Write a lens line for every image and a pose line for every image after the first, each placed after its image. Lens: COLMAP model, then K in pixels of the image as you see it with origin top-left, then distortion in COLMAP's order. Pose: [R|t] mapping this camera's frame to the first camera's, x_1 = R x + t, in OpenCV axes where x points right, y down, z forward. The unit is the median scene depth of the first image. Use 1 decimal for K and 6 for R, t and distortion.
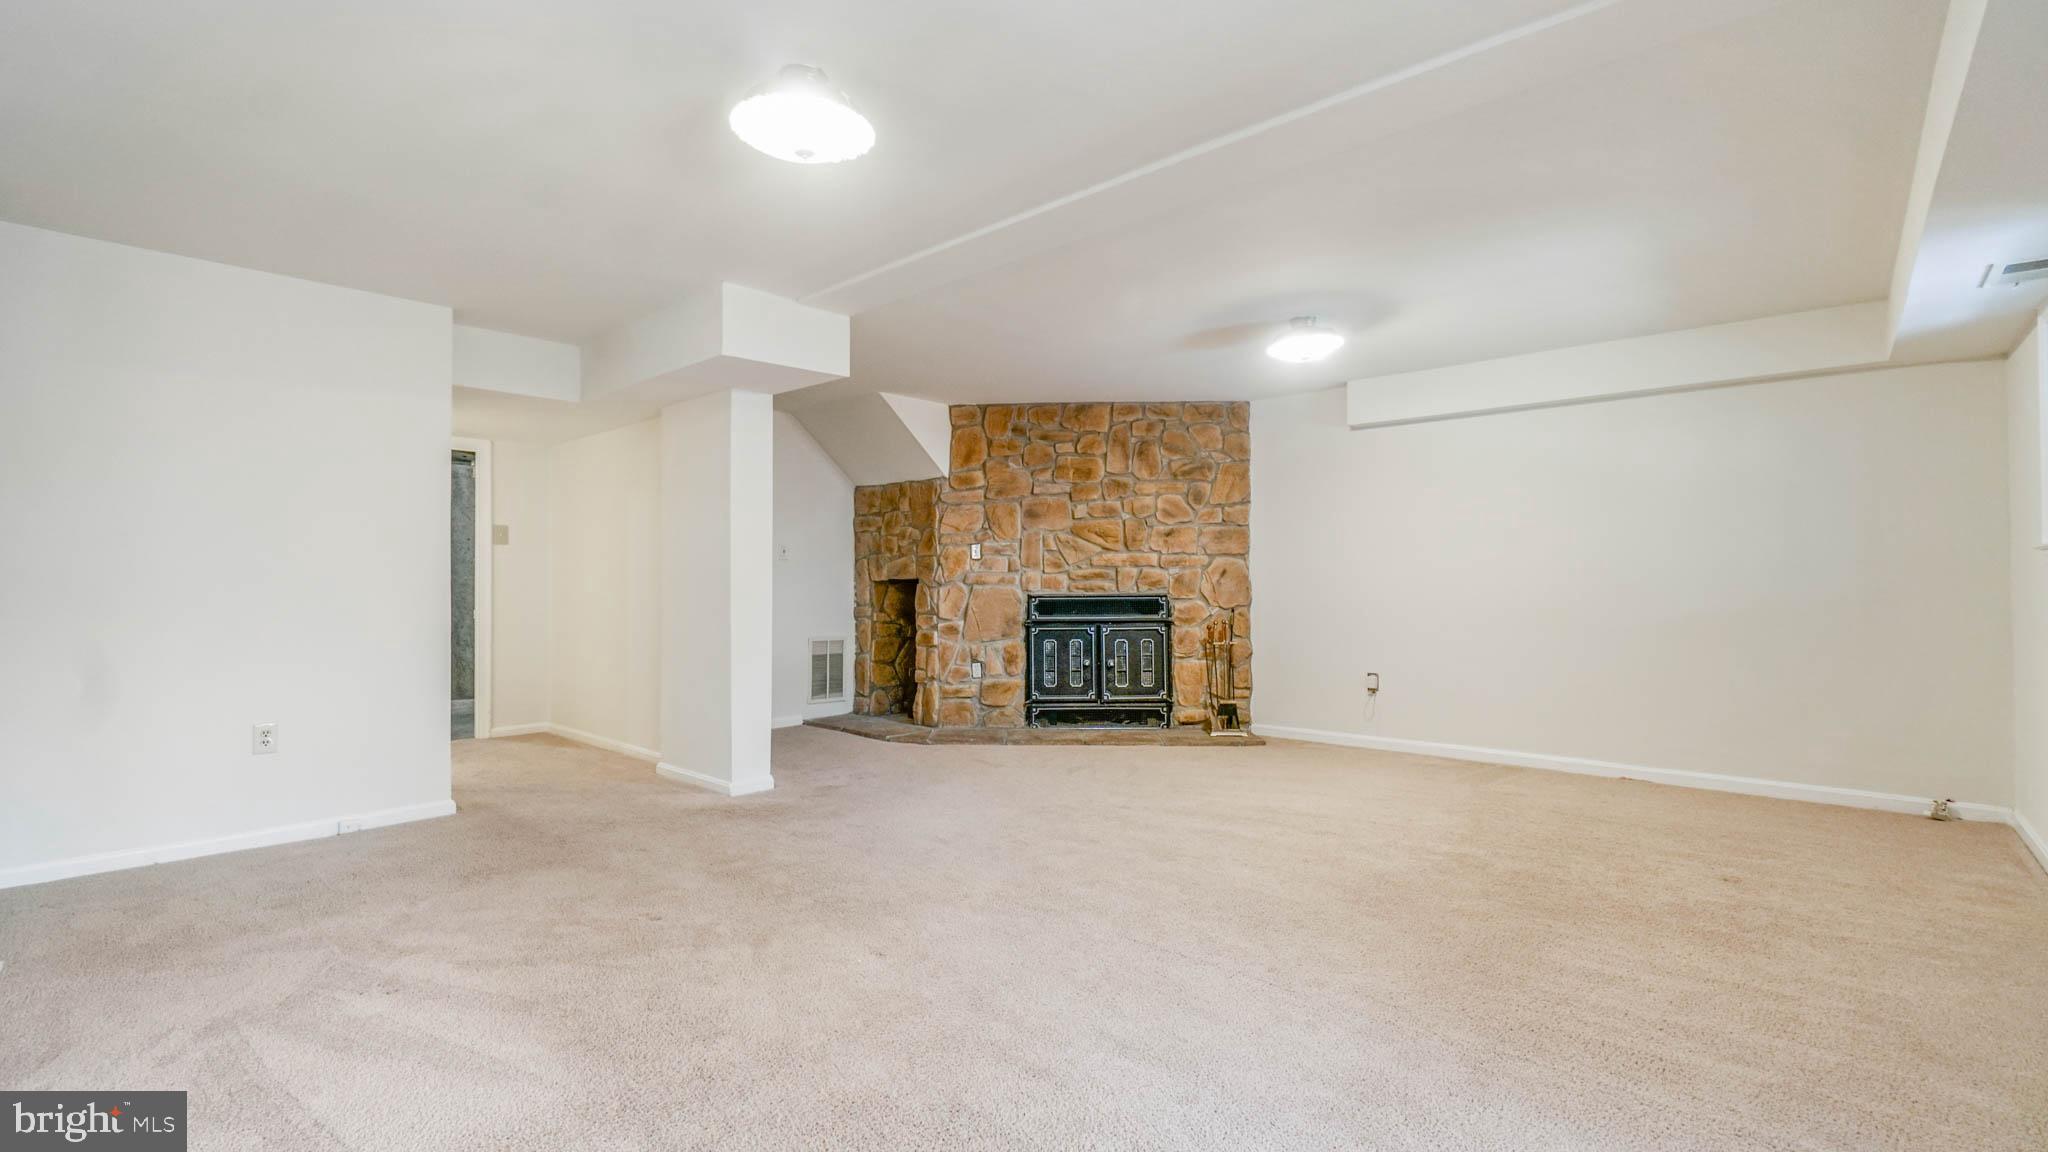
lens RADIAL K [[954.8, 0, 1024.0], [0, 954.8, 576.0], [0, 0, 1]] dist [-0.000381, -0.000039]
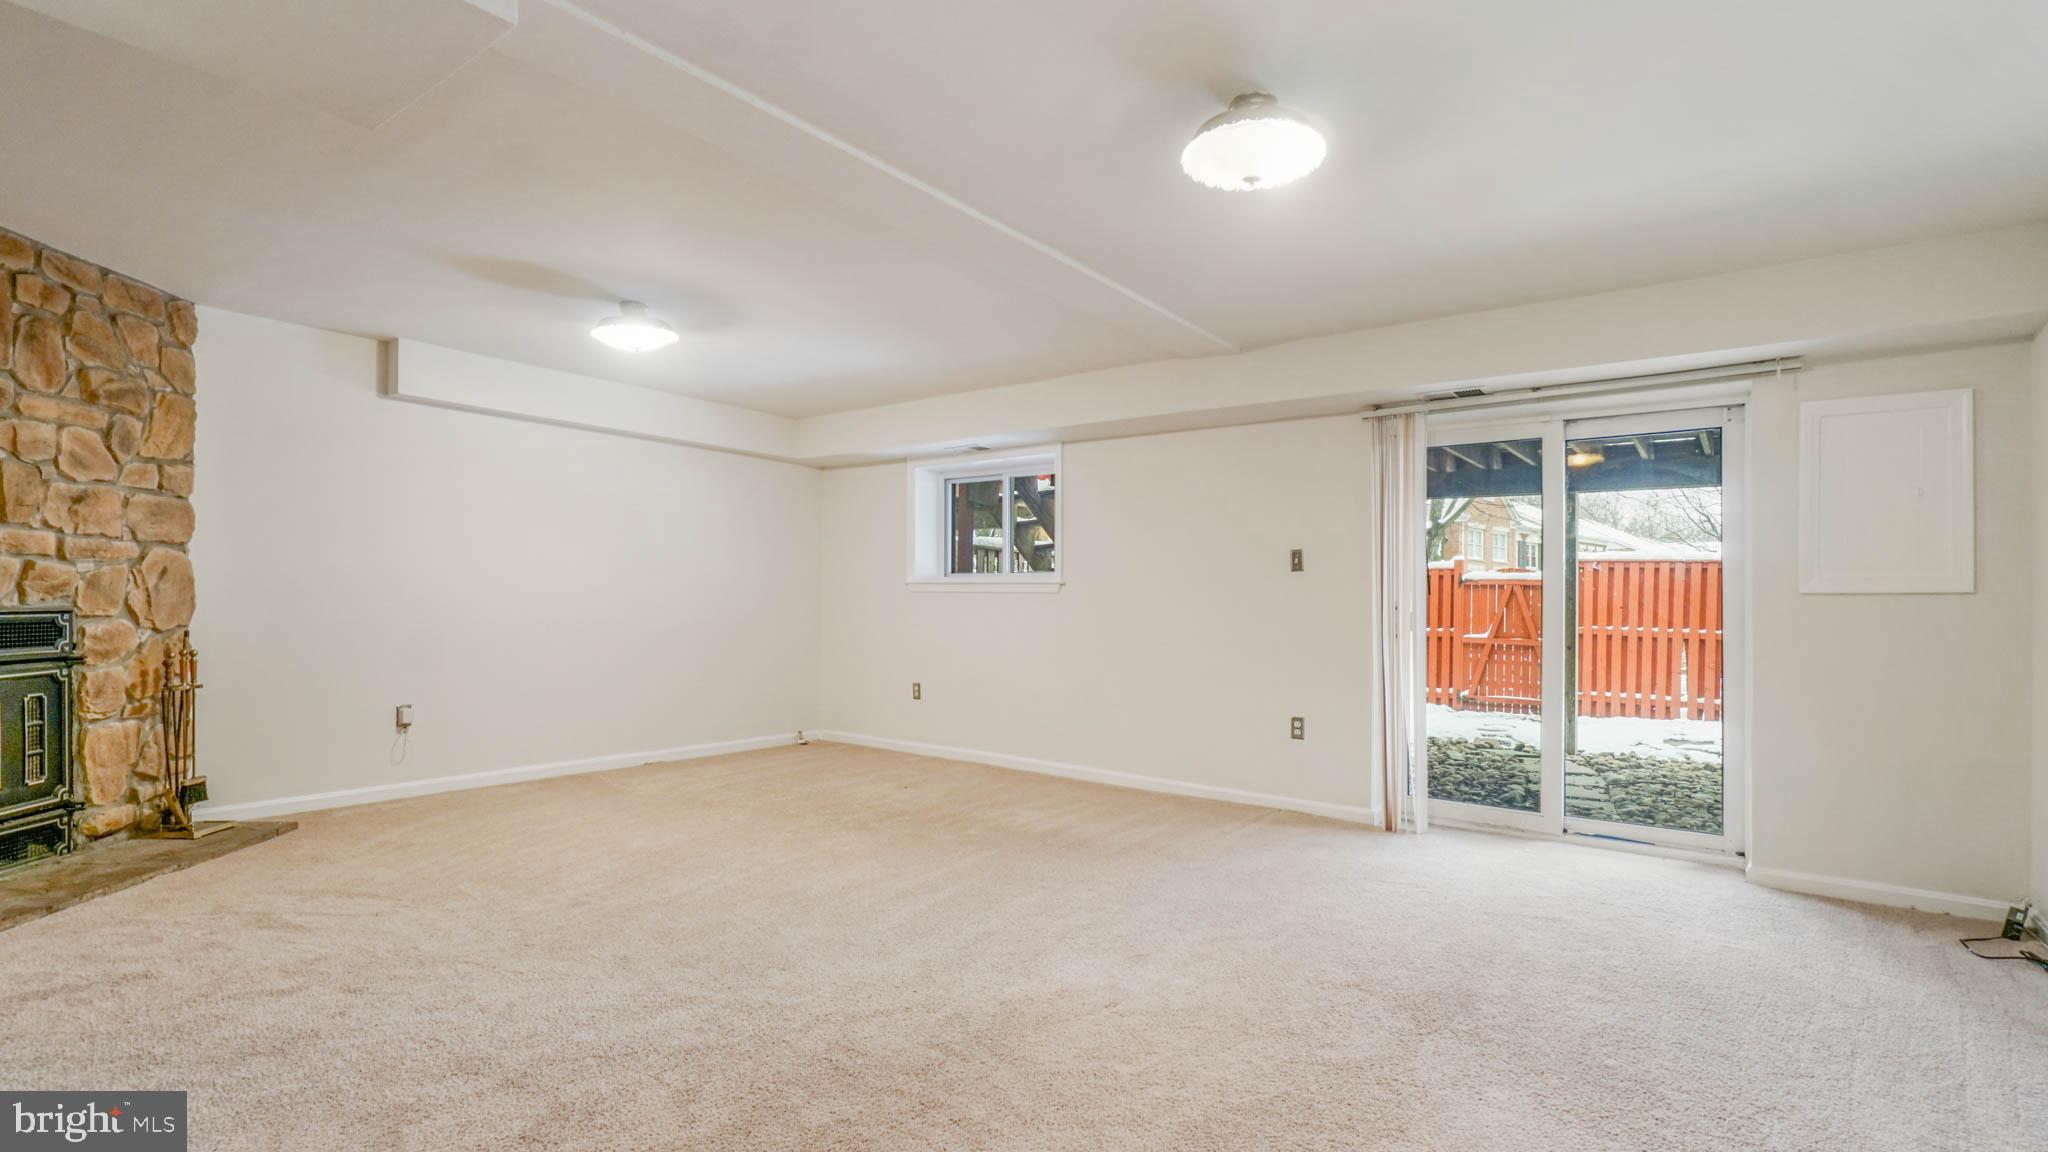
lens RADIAL K [[954.8, 0, 1024.0], [0, 954.8, 576.0], [0, 0, 1]] dist [-0.000381, -0.000039]
pose [[-0.119422, 0.025487, 0.992516, -0.458732], [-0.027110, 0.999214, -0.028921, 0.001535], [-0.992473, -0.030361, -0.118637, 0.524125]]
